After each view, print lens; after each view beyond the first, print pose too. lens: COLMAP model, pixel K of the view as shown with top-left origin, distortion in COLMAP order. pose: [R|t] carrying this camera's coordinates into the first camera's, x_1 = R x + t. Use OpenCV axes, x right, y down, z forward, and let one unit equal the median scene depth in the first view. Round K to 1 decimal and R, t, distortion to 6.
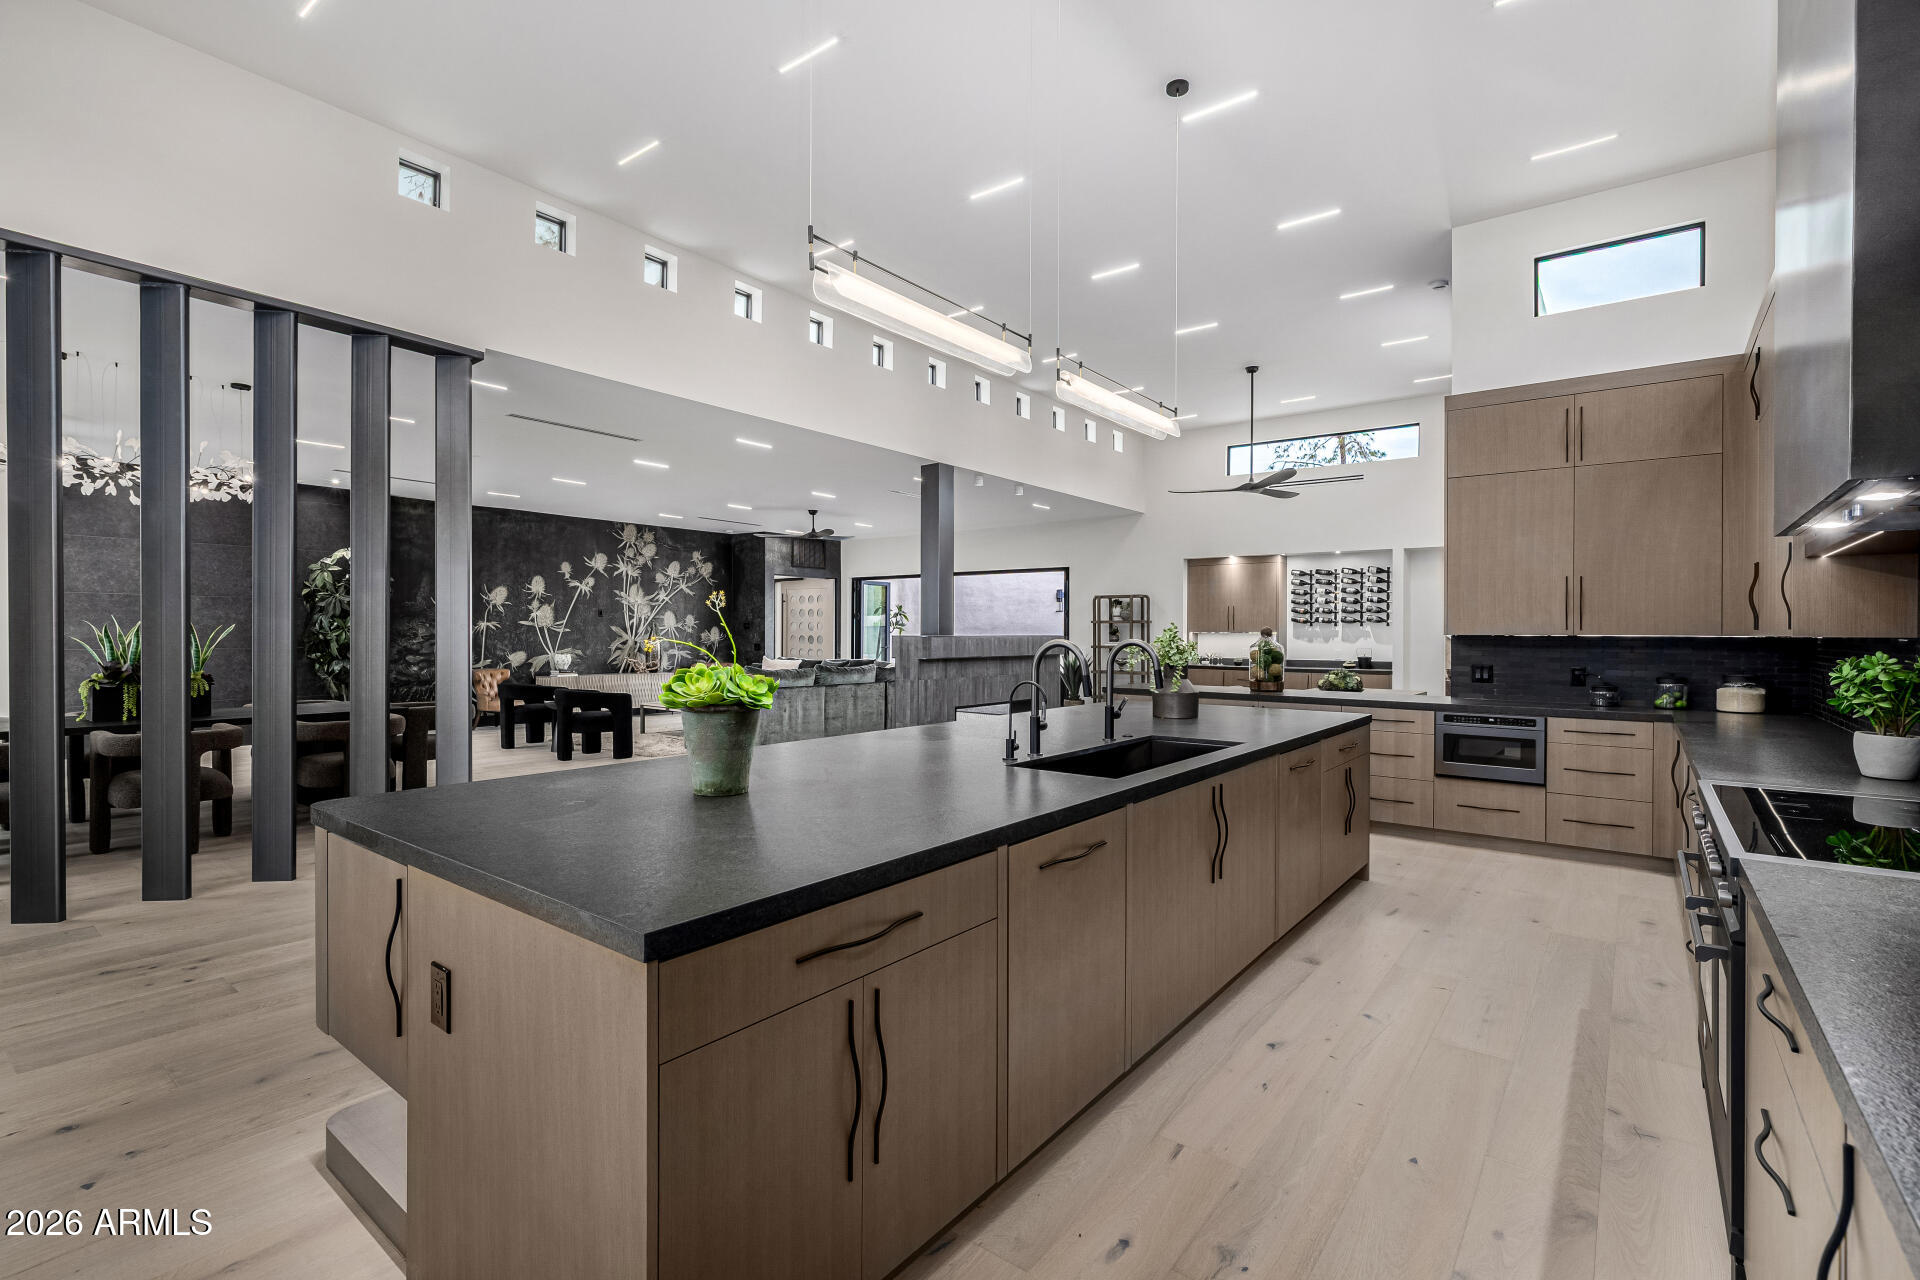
lens RADIAL K [[875.1, 0, 956.7], [0, 875.1, 636.3], [0, 0, 1]] dist [0.000202, 0.000002]
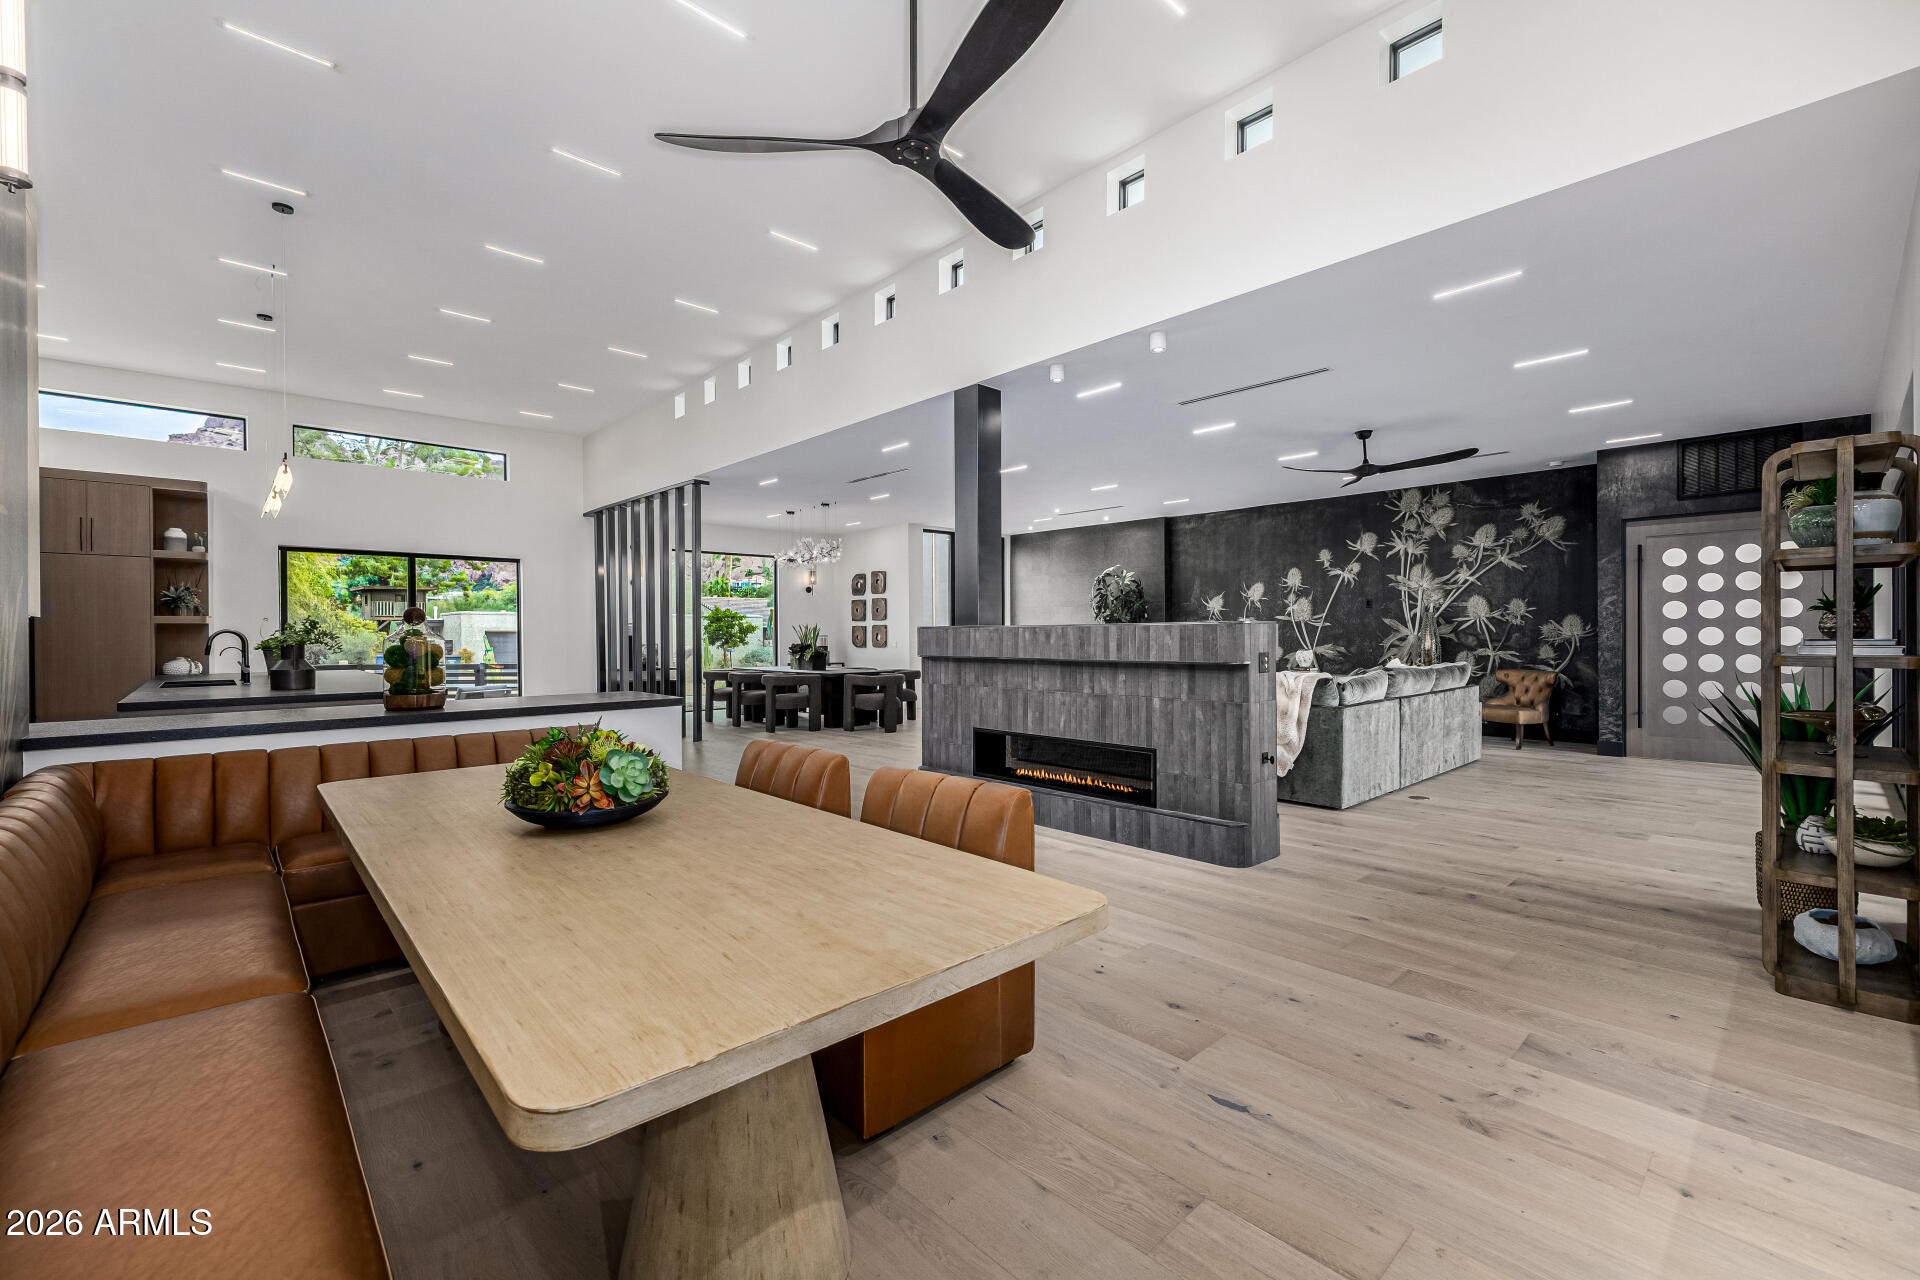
lens RADIAL K [[806.3, 0, 953.0], [0, 806.3, 634.6], [0, 0, 1]] dist [-0.000912, -0.000165]
pose [[-0.164652, -0.003010, -0.986347, 0.510435], [0.000666, 0.999995, -0.003163, 0.006915], [0.986351, -0.001178, -0.164649, 0.876078]]
